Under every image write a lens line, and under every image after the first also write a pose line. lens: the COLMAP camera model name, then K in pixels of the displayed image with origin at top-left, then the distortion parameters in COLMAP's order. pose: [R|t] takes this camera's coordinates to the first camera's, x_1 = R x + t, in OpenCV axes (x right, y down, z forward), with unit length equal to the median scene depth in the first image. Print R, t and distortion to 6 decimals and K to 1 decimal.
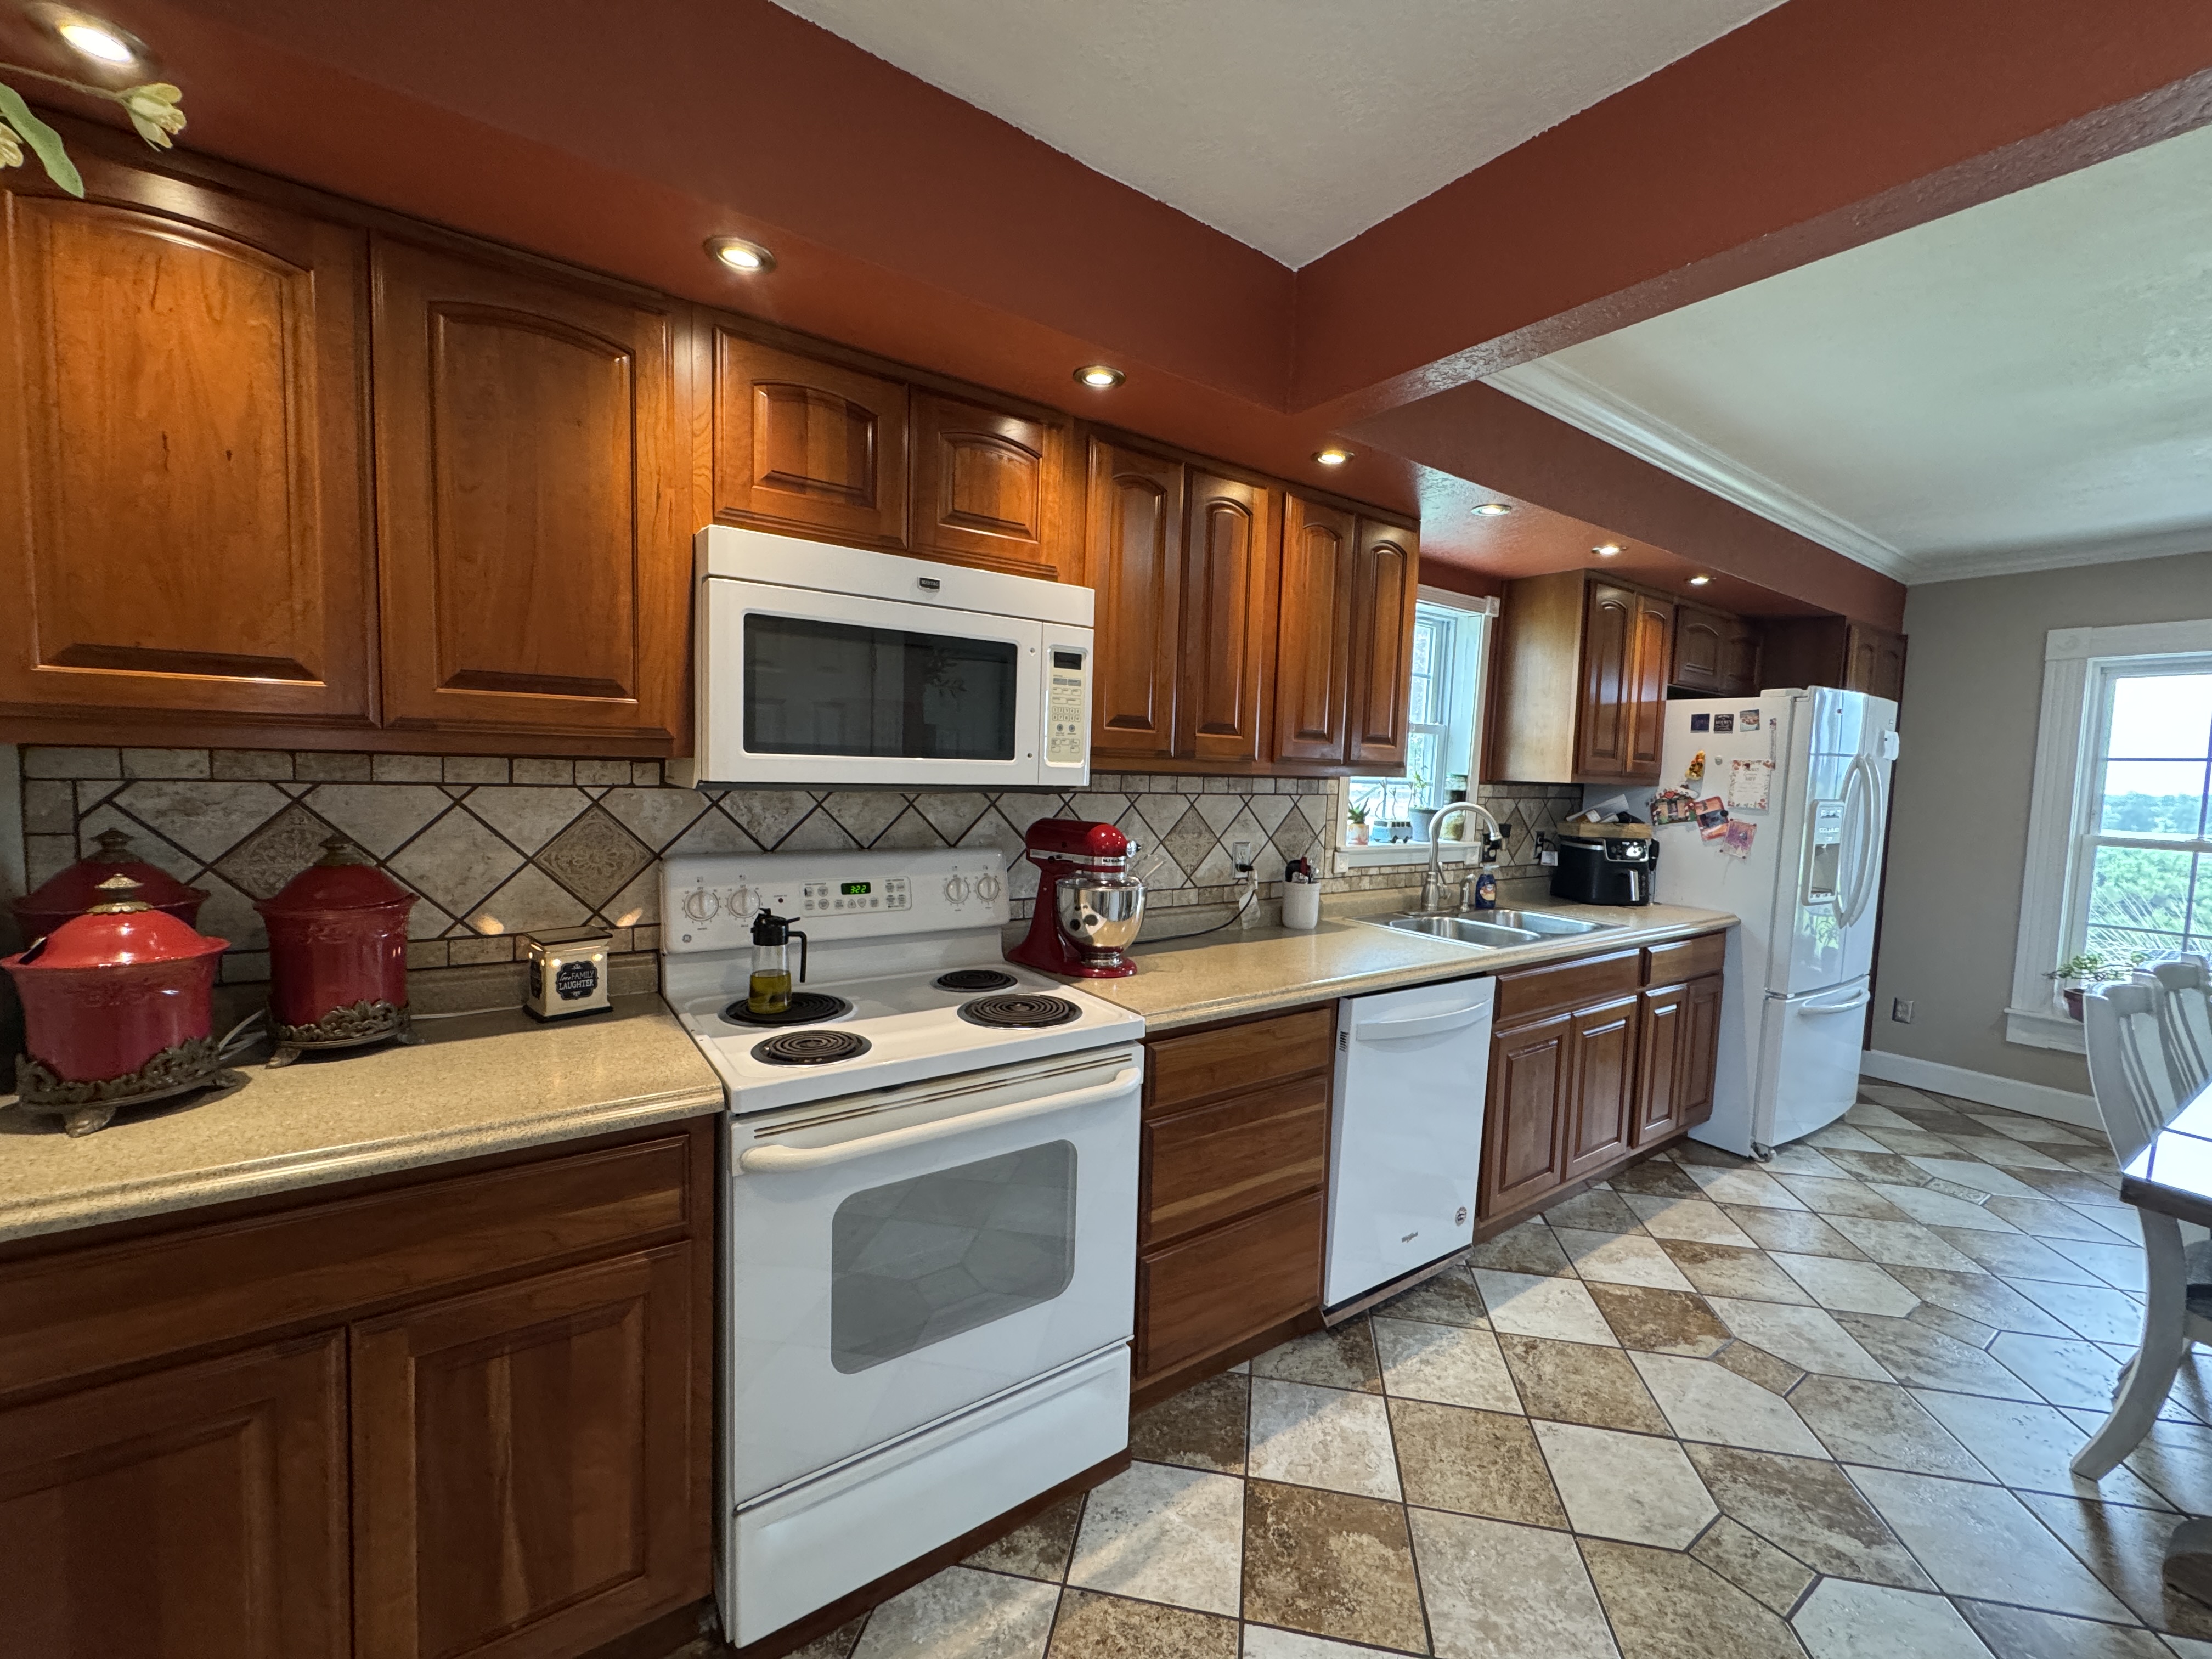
lens RADIAL K [[883.2, 0, 1104.9], [0, 883.2, 821.7], [0, 0, 1]] dist [-0.002528, 0.000204]
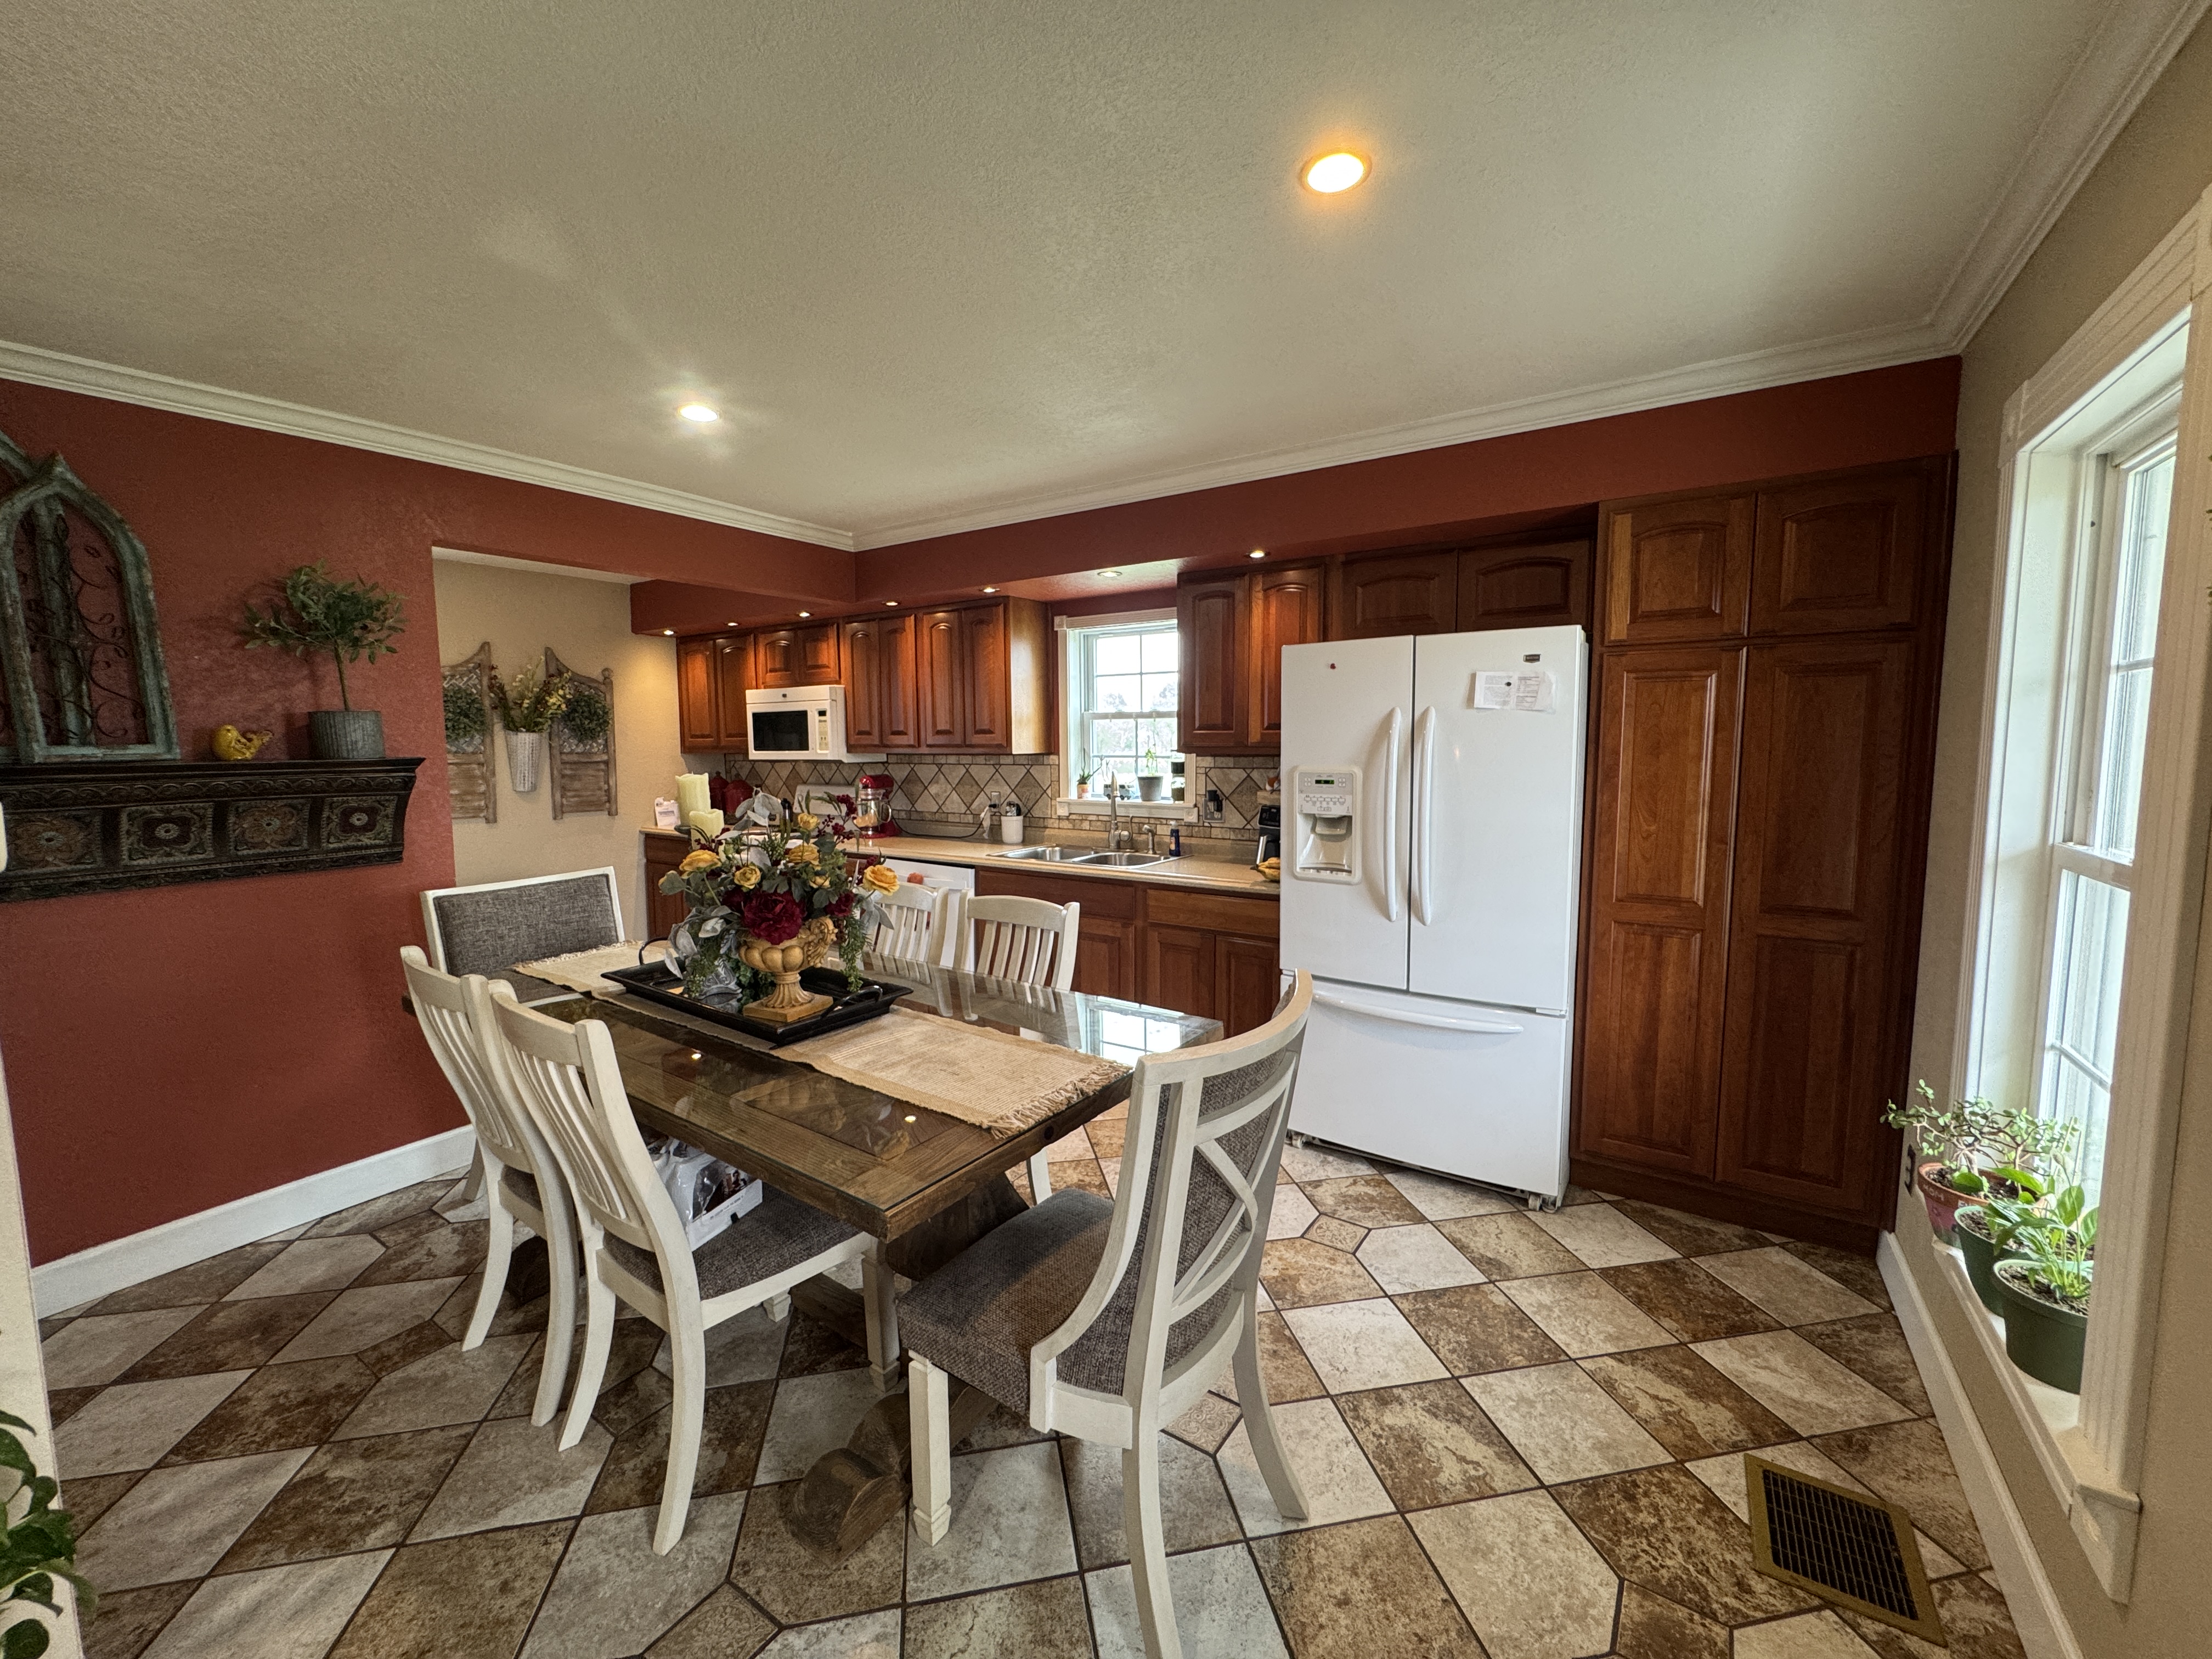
lens RADIAL K [[883.2, 0, 1106.5], [0, 883.2, 824.1], [0, 0, 1]] dist [-0.002528, 0.000204]
pose [[0.365965, 0.049287, -0.929323, 2.271867], [-0.042897, 0.998429, 0.036060, 0.017807], [0.929640, 0.026668, 0.367504, 0.664563]]
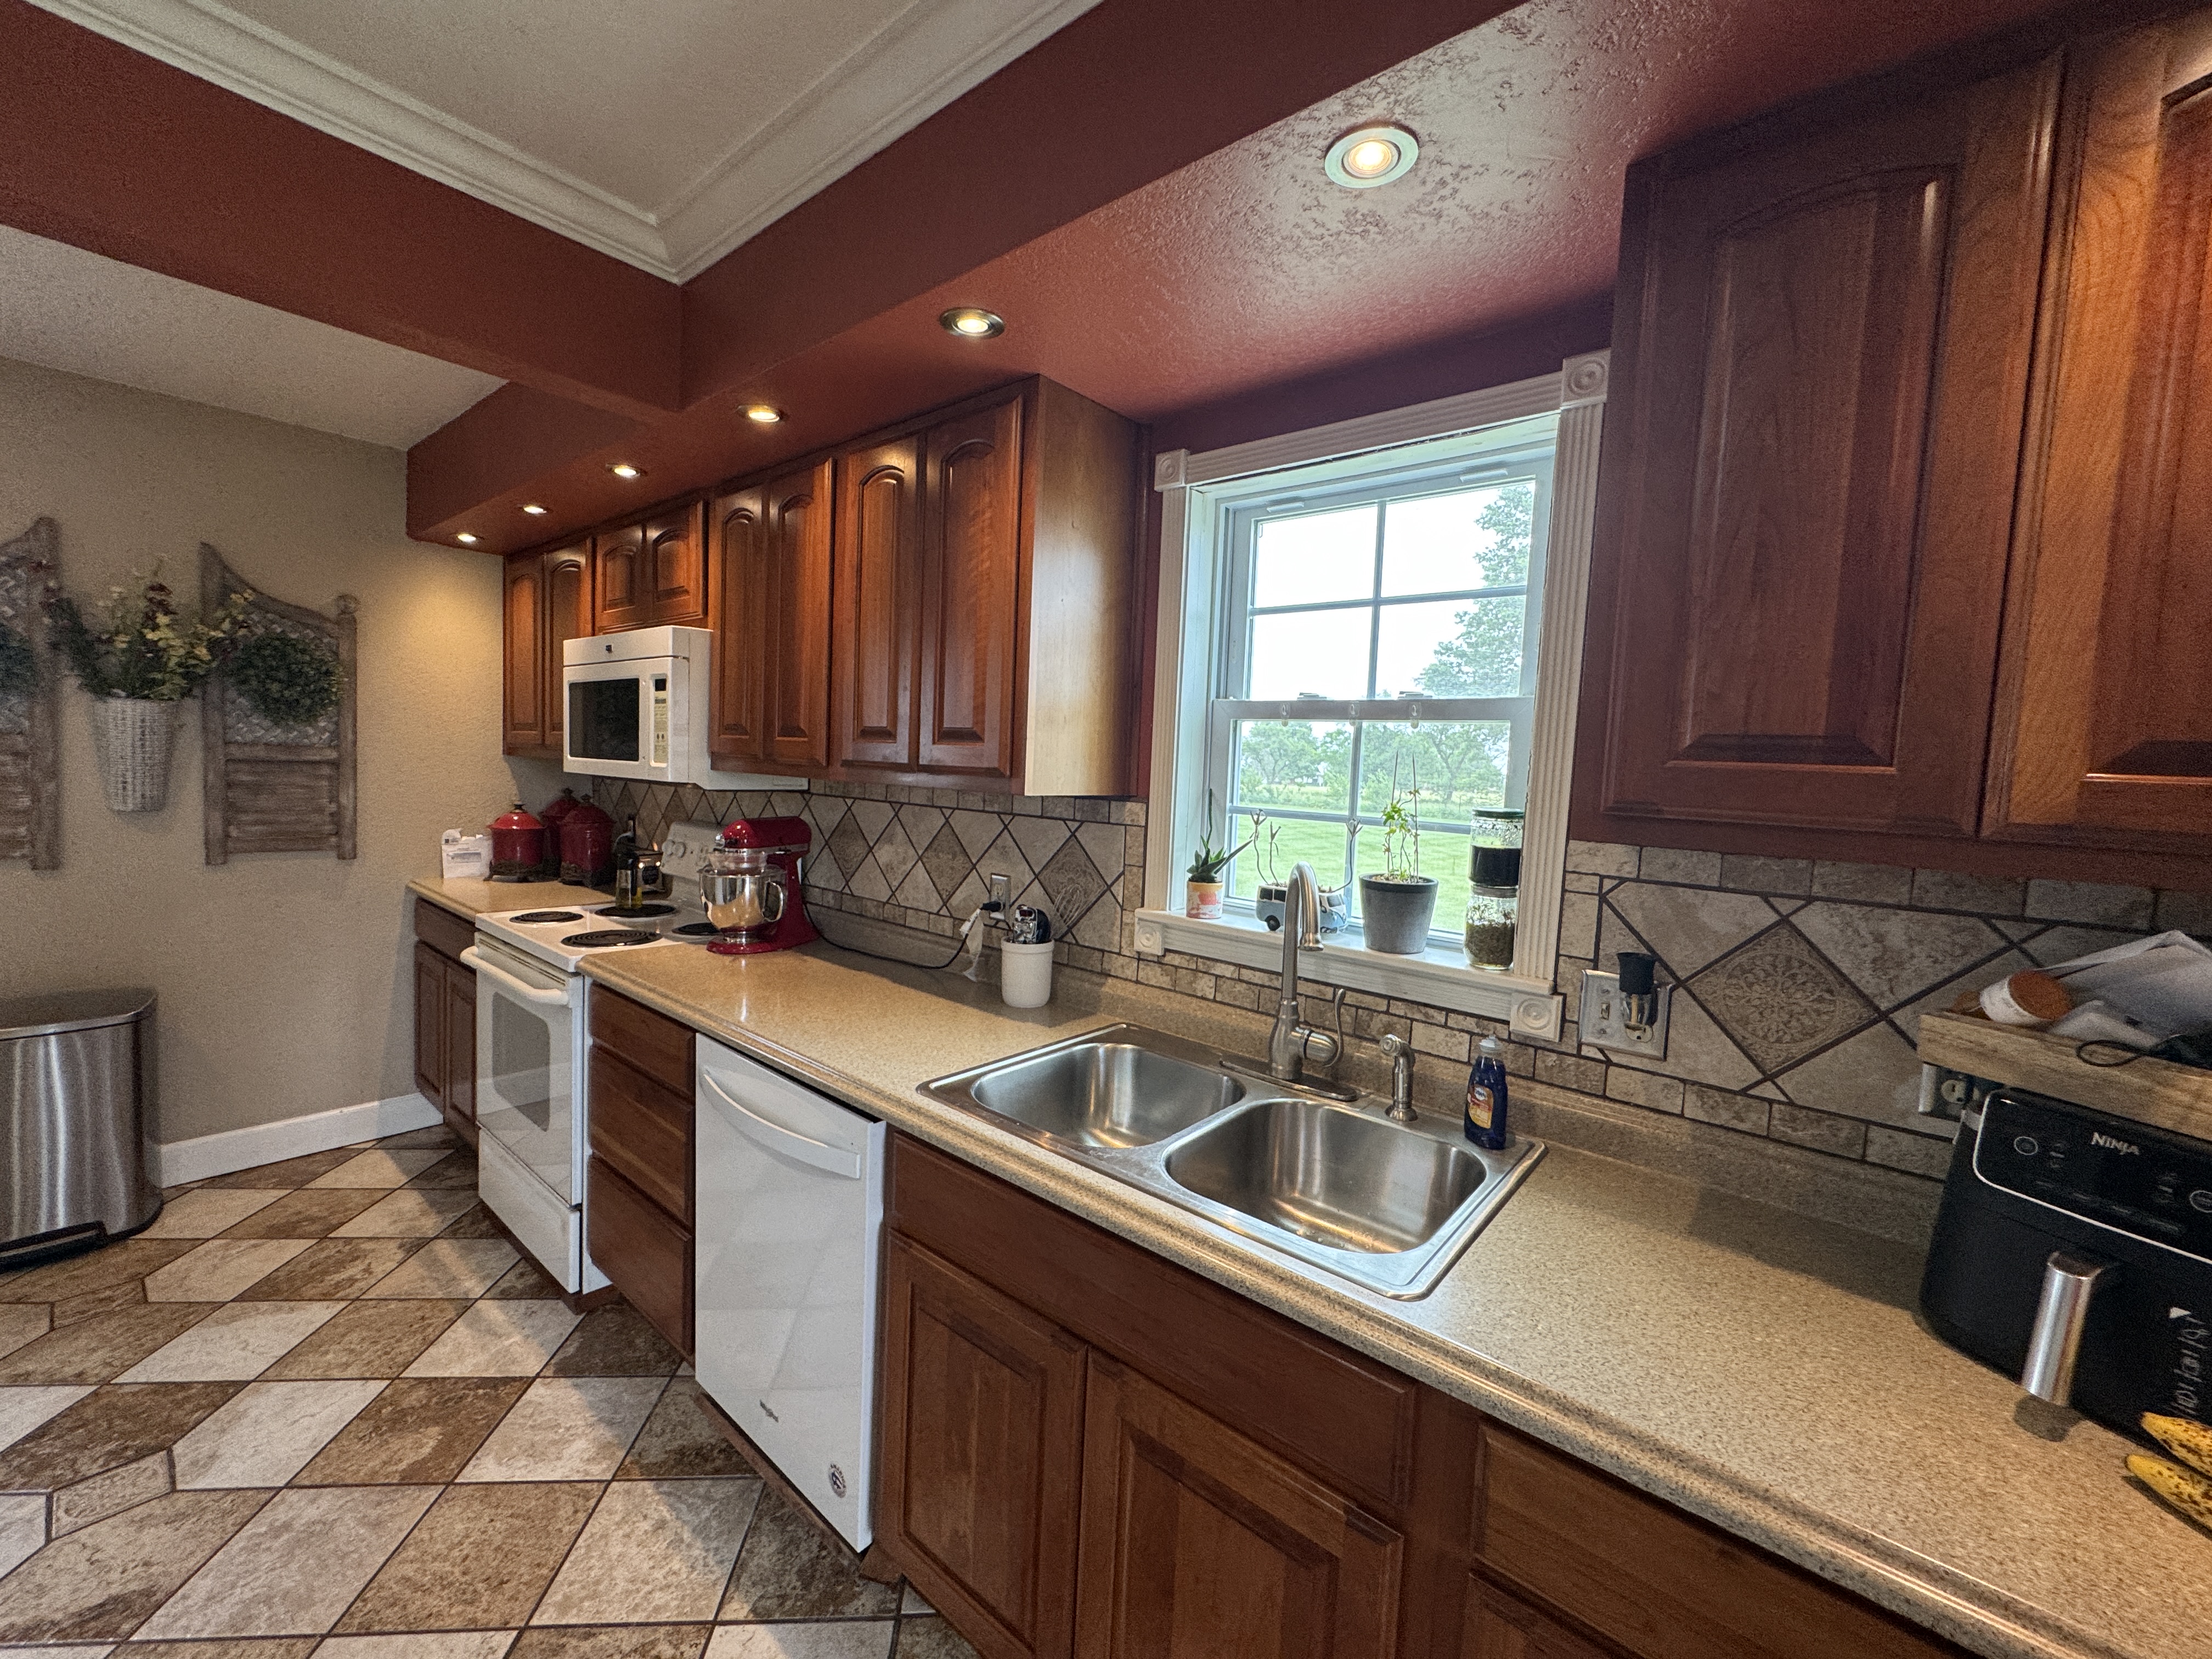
lens RADIAL K [[883.2, 0, 1111.1], [0, 883.2, 825.1], [0, 0, 1]] dist [-0.002528, 0.000204]
pose [[0.267284, 0.044610, -0.962585, 1.123391], [-0.098708, 0.994941, 0.018701, -0.053686], [0.958549, 0.090016, 0.270336, 1.050935]]
